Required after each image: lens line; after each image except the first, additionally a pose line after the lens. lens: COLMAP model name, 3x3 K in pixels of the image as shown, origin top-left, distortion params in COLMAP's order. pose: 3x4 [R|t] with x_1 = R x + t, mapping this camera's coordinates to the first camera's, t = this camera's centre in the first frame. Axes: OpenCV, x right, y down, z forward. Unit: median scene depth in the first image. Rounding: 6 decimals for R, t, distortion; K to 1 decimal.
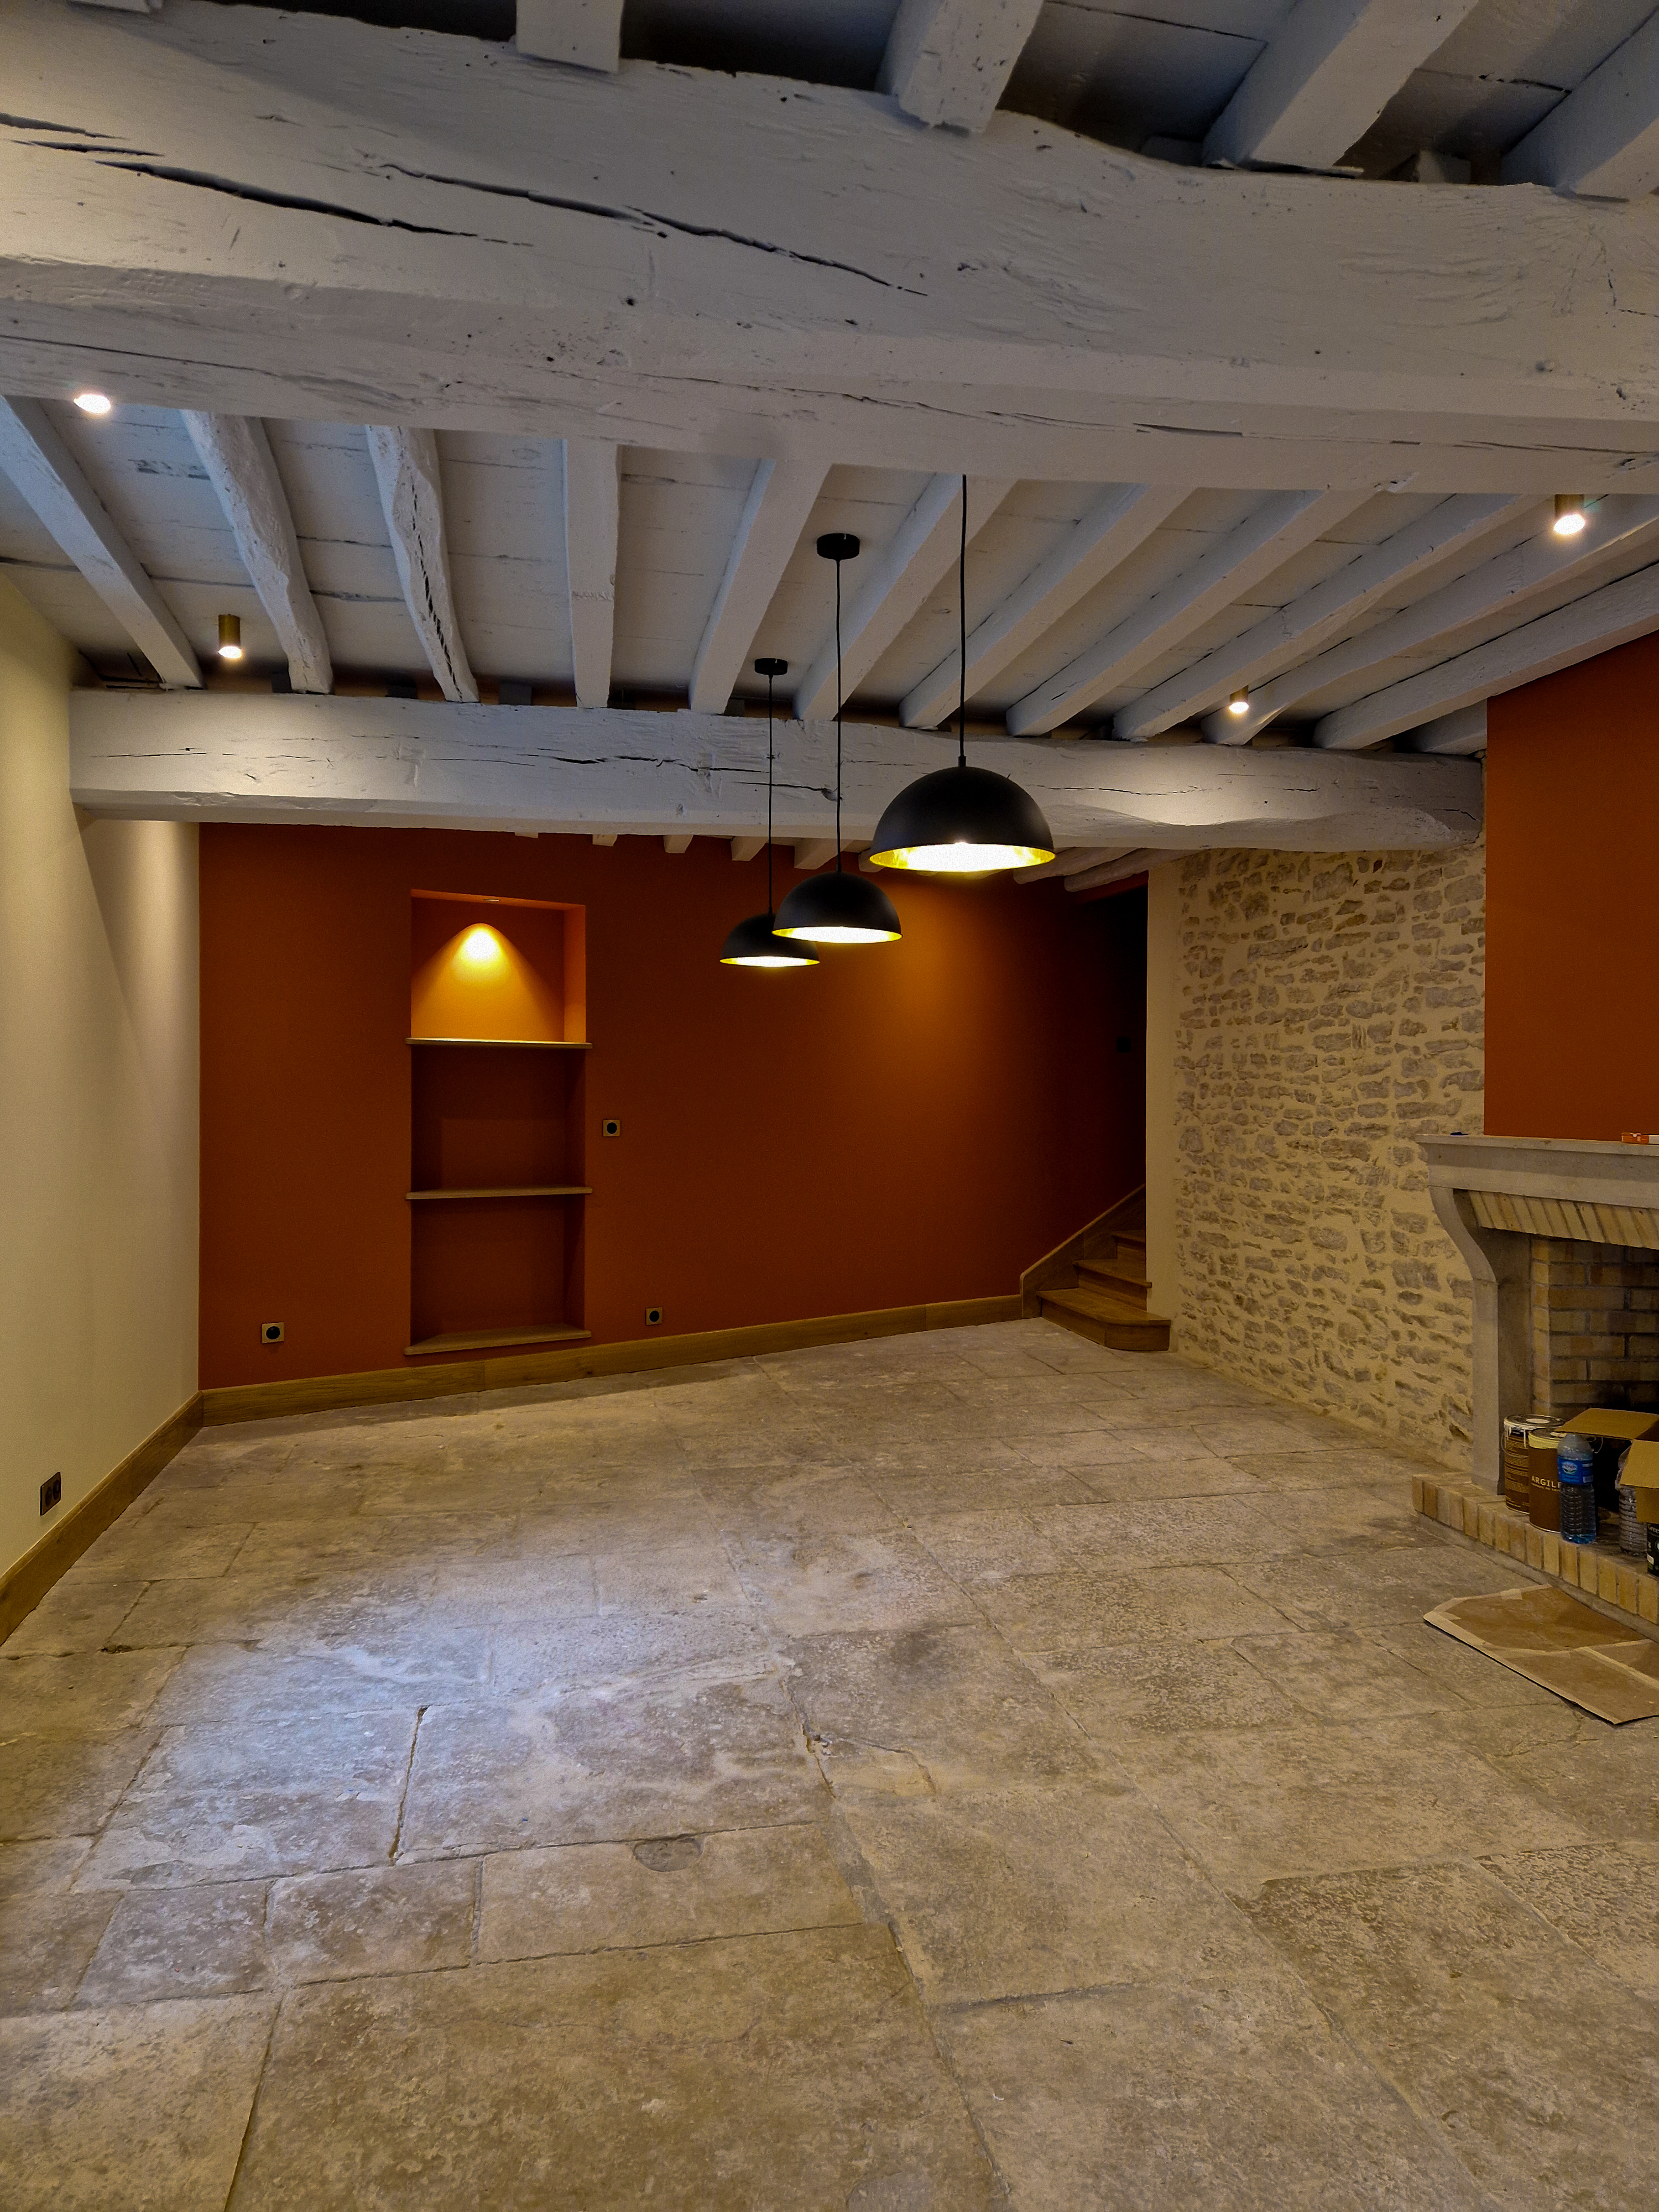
lens RADIAL K [[1466.6, 0, 826.5], [0, 1466.6, 1091.7], [0, 0, 1]] dist [0.116266, -0.105111]
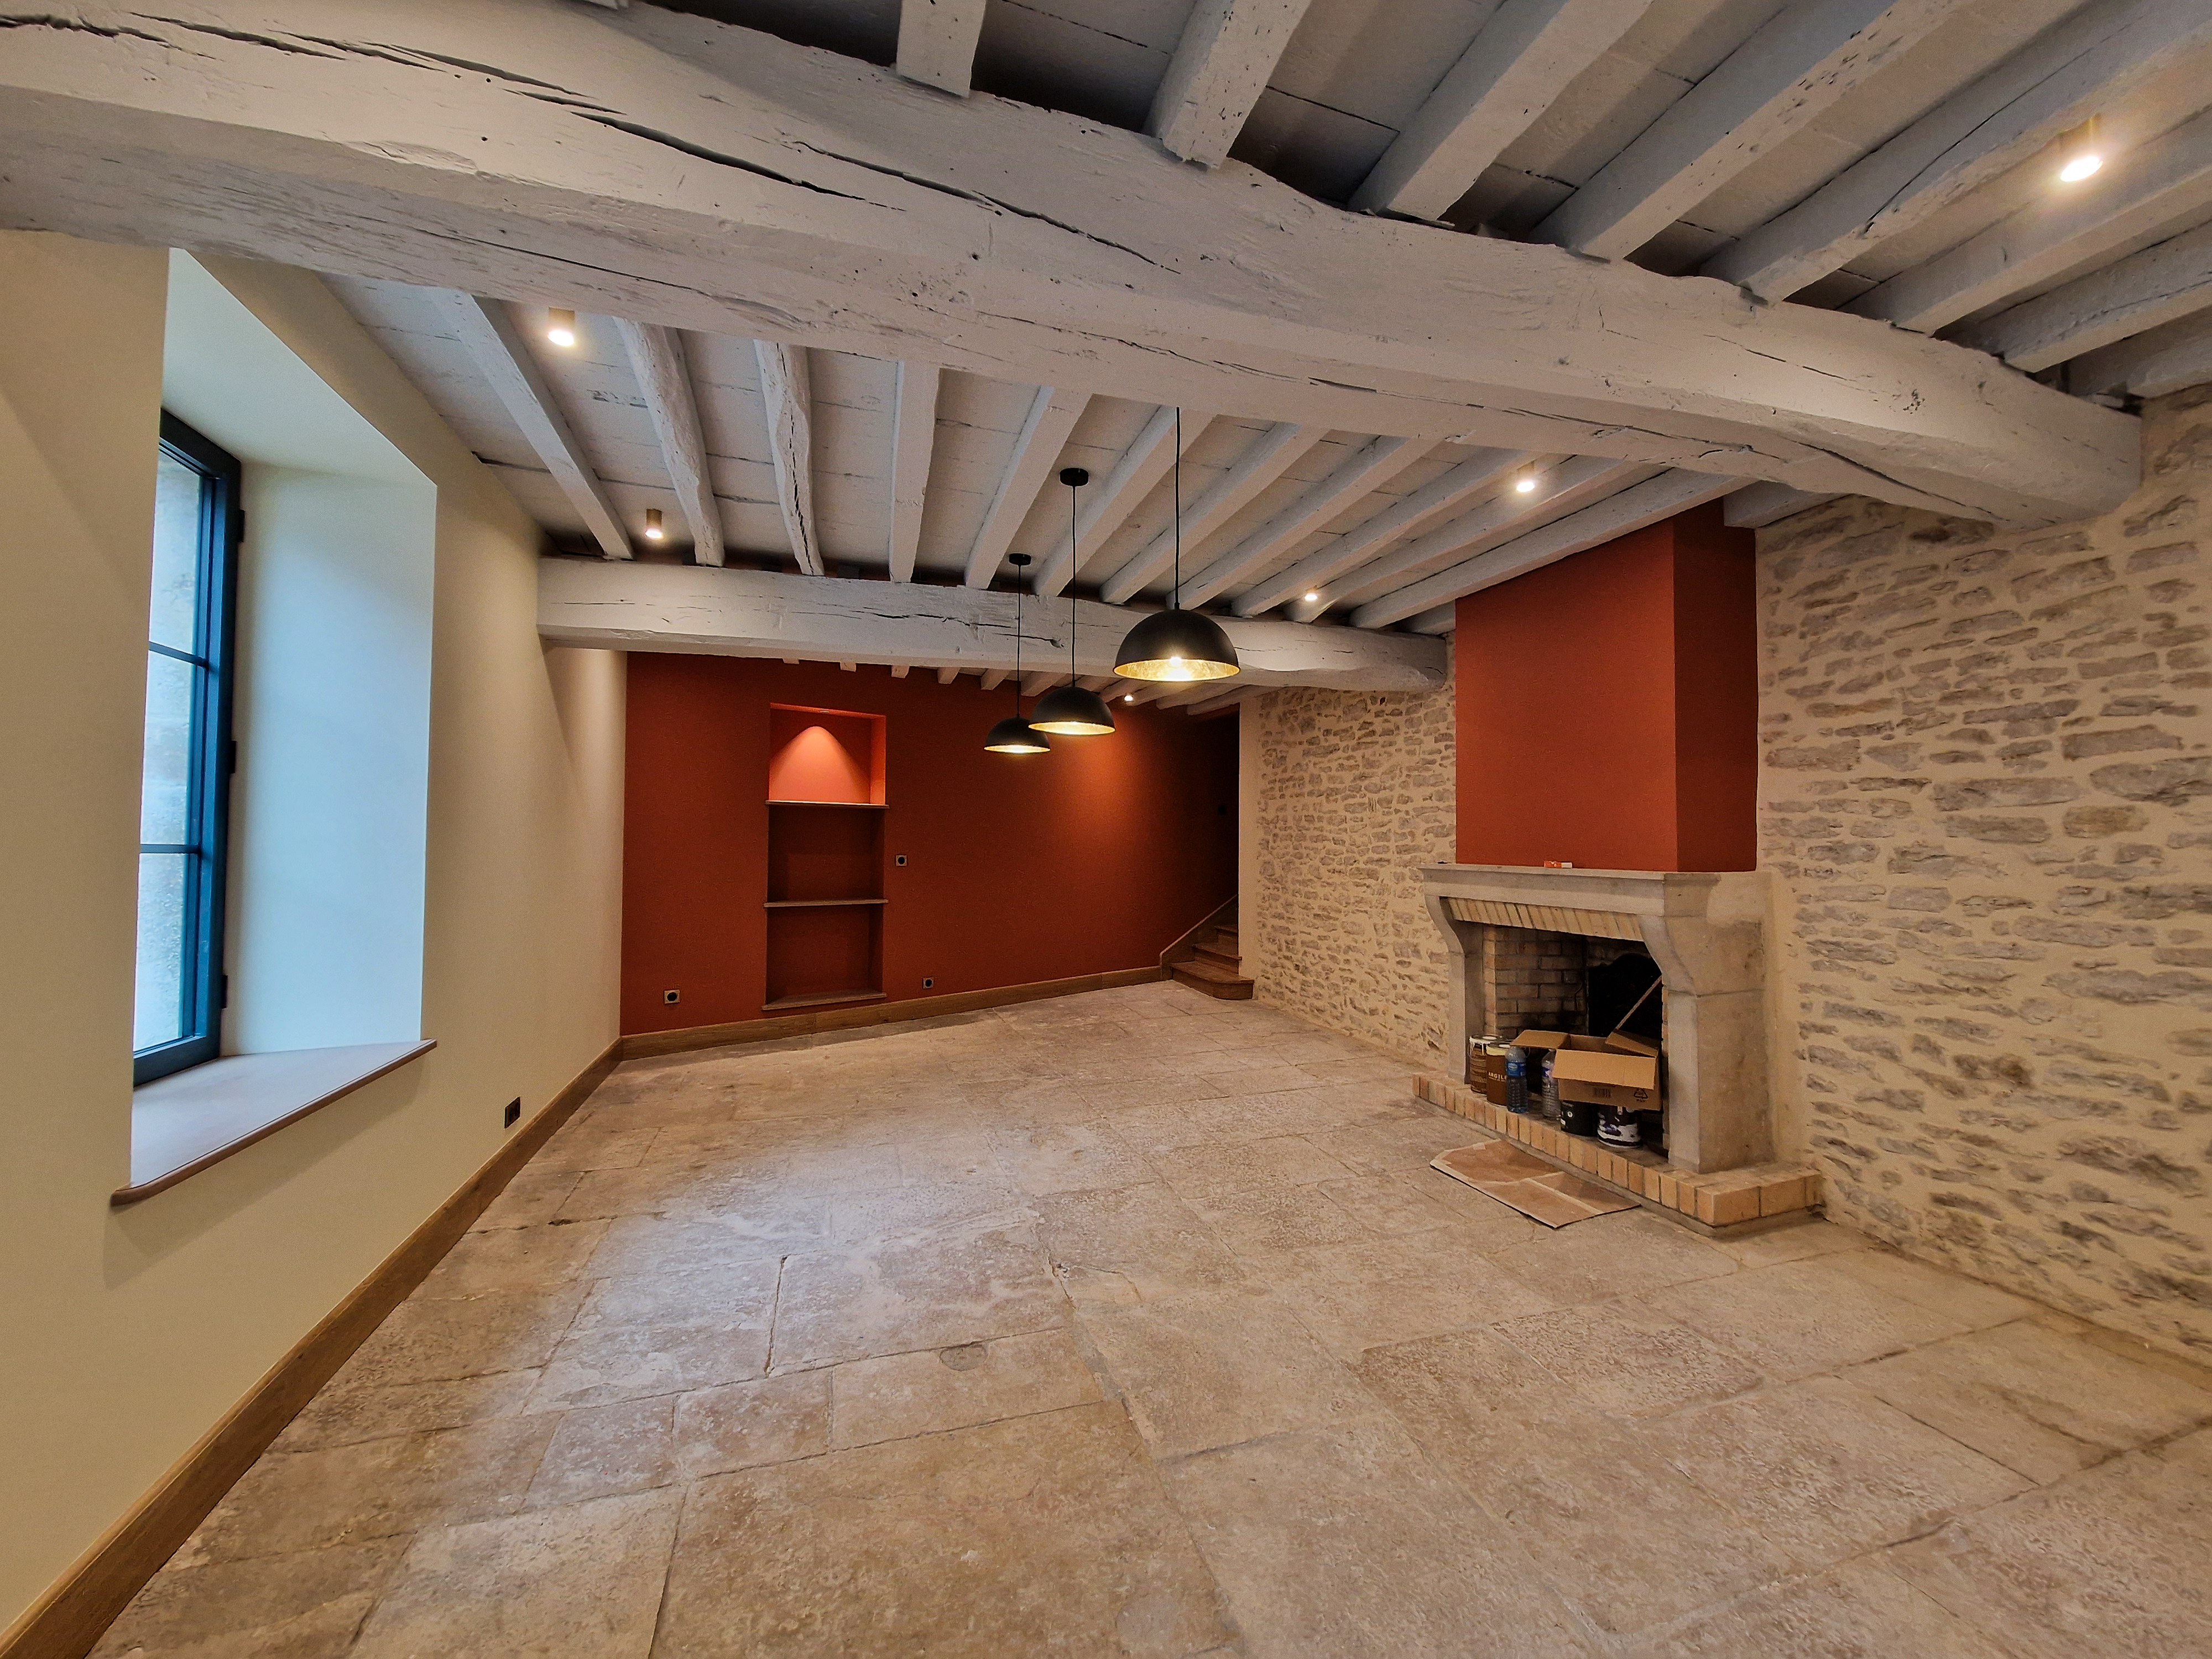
lens RADIAL K [[896.8, 0, 1129.7], [0, 896.8, 817.4], [0, 0, 1]] dist [0.015076, -0.006797]
pose [[0.993036, 0.007907, 0.117545, -0.036264], [-0.004780, 0.999628, -0.026860, 0.007623], [-0.117714, 0.026111, 0.992704, 0.073085]]
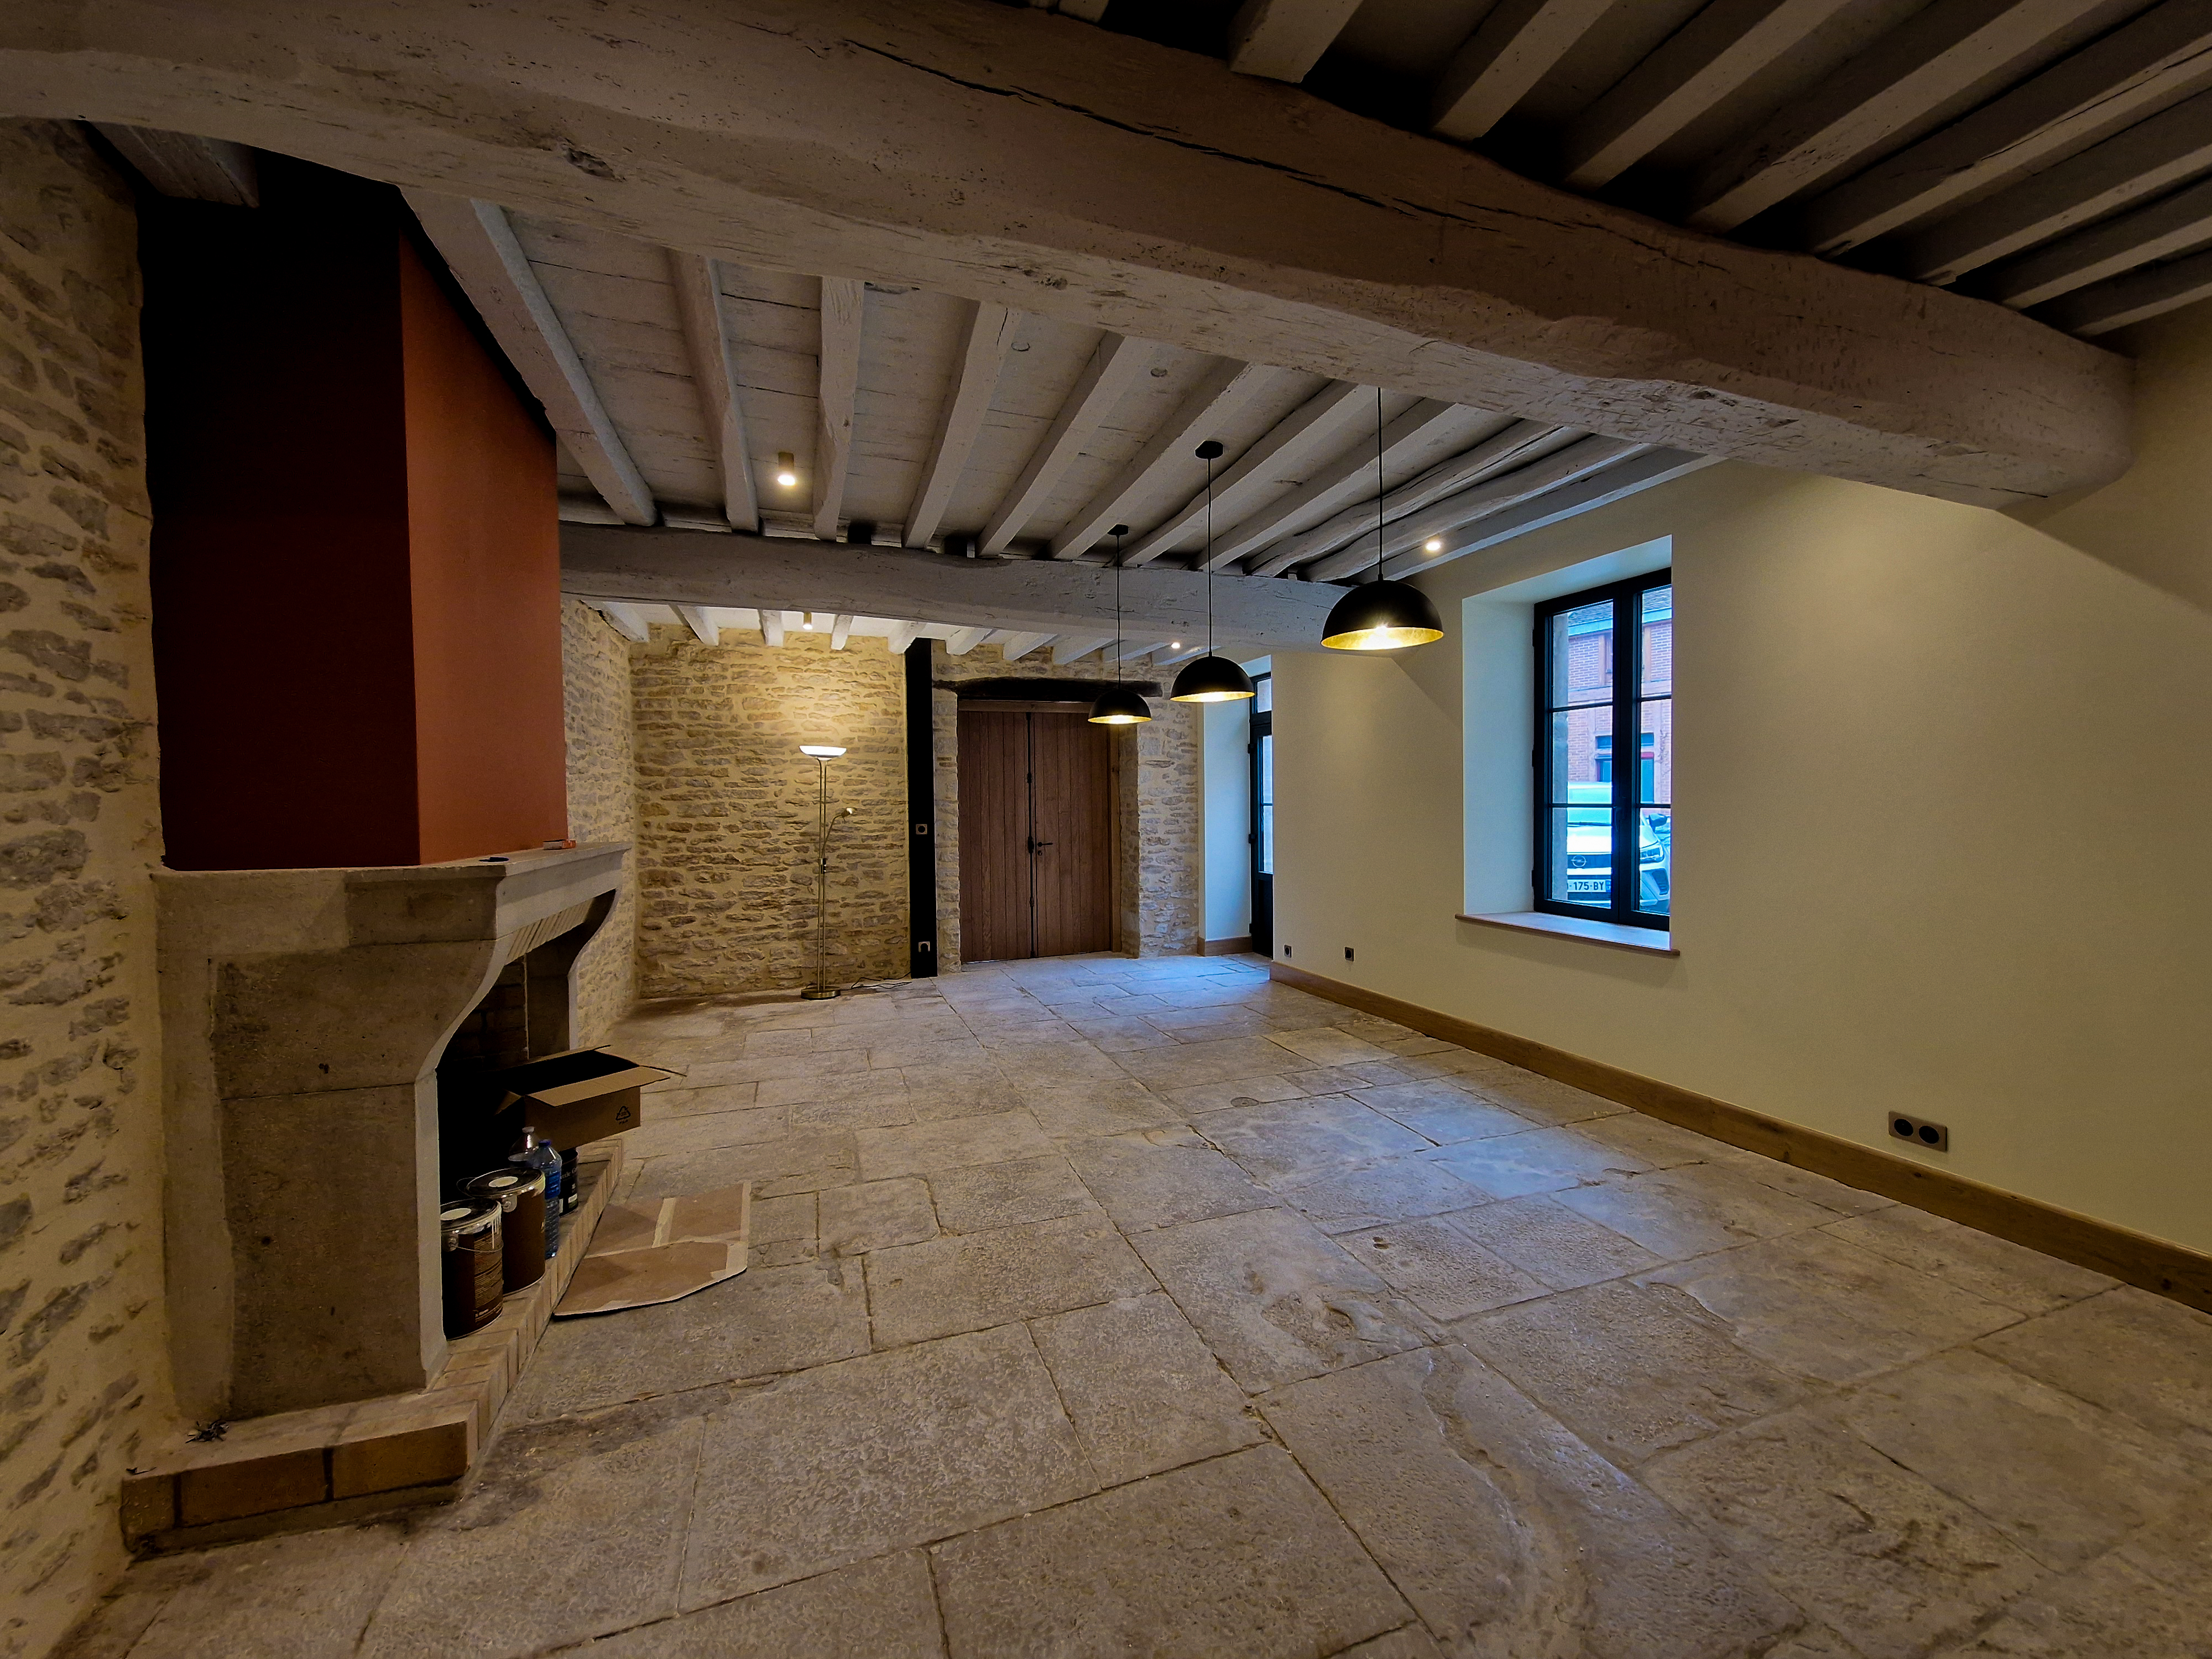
lens RADIAL K [[896.8, 0, 1129.7], [0, 896.8, 817.4], [0, 0, 1]] dist [0.015076, -0.006797]
pose [[-0.988931, 0.012620, -0.147839, 0.205339], [0.010836, 0.999859, 0.012867, 0.006033], [0.147981, 0.011122, -0.988928, 1.682312]]
